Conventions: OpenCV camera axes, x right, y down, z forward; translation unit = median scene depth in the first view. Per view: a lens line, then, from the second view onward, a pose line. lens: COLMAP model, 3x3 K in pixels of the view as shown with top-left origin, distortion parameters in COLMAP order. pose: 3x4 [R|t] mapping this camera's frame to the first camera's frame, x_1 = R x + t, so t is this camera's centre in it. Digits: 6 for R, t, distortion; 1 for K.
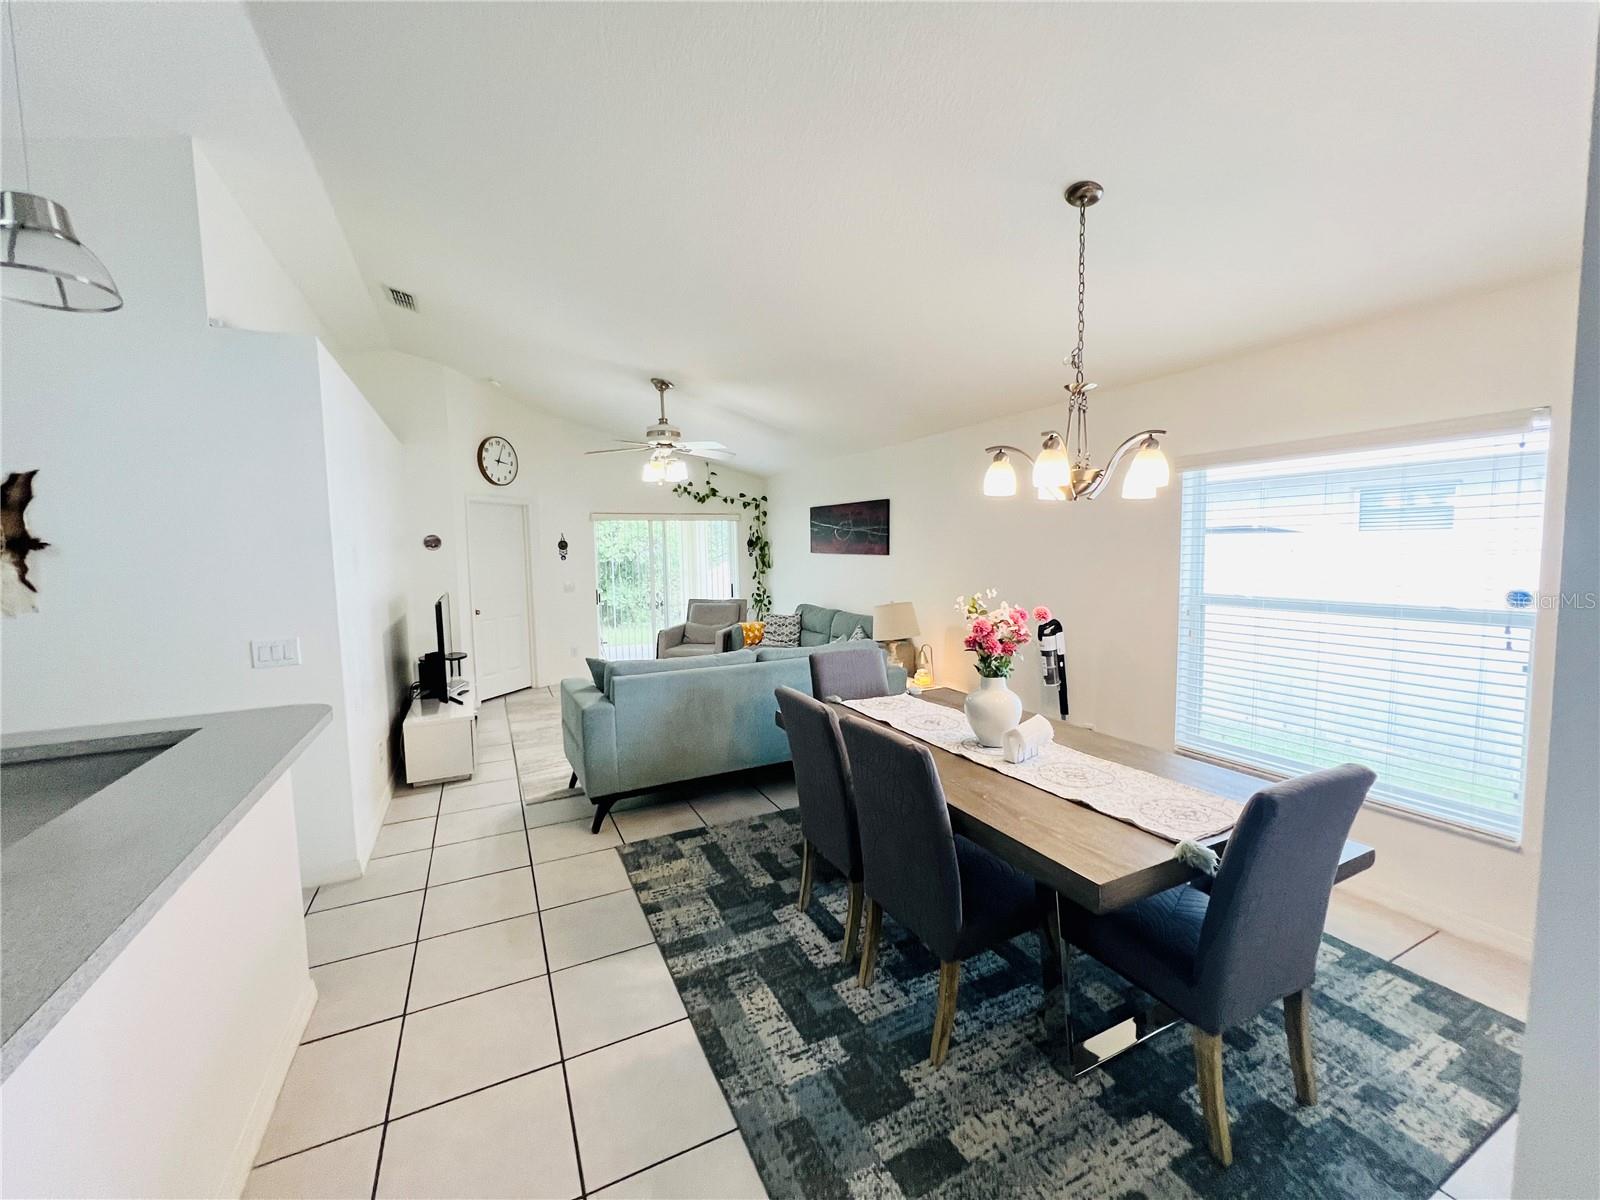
lens RADIAL K [[639.5, 0, 798.0], [0, 639.5, 595.6], [0, 0, 1]] dist [-0.002705, 0.000688]
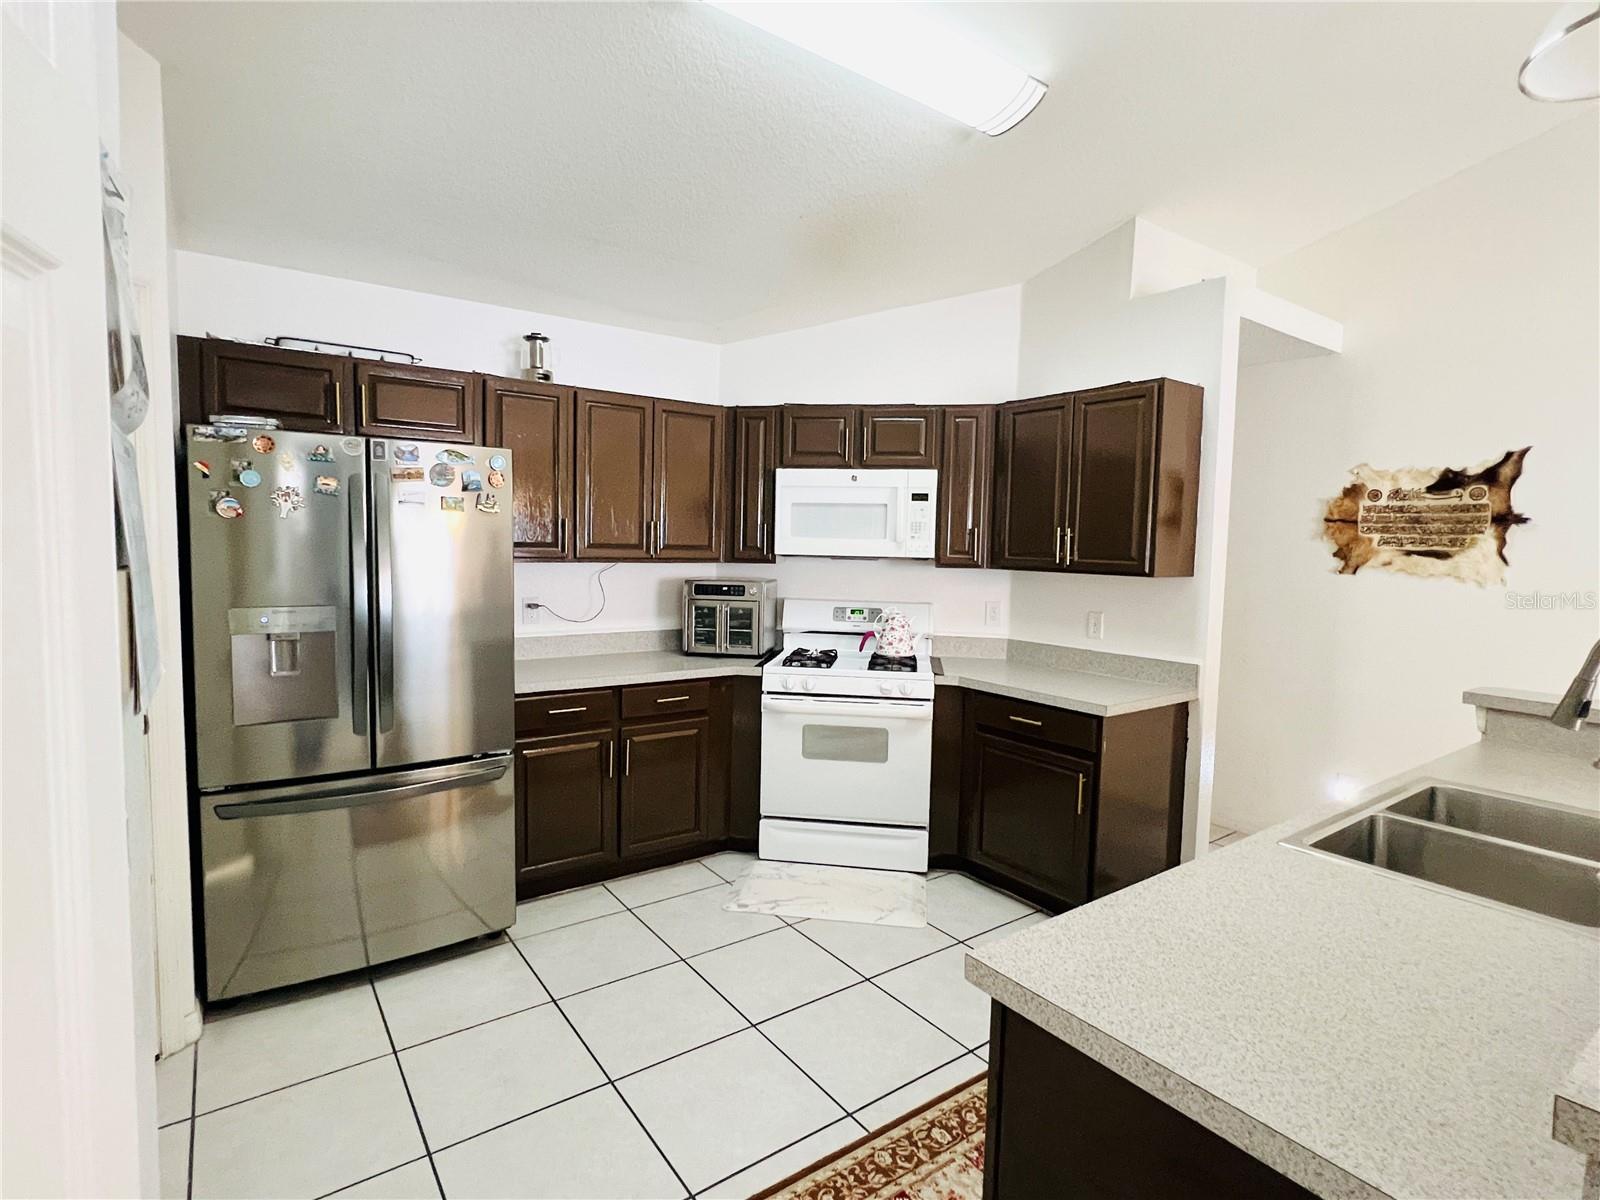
lens RADIAL K [[803.2, 0, 796.7], [0, 803.2, 594.0], [0, 0, 1]] dist [-0.009760, 0.000523]
pose [[0.161935, 0.090340, -0.982657, -0.090883], [-0.099945, 0.992181, 0.074745, 0.052493], [0.981727, 0.086108, 0.169698, -0.312514]]
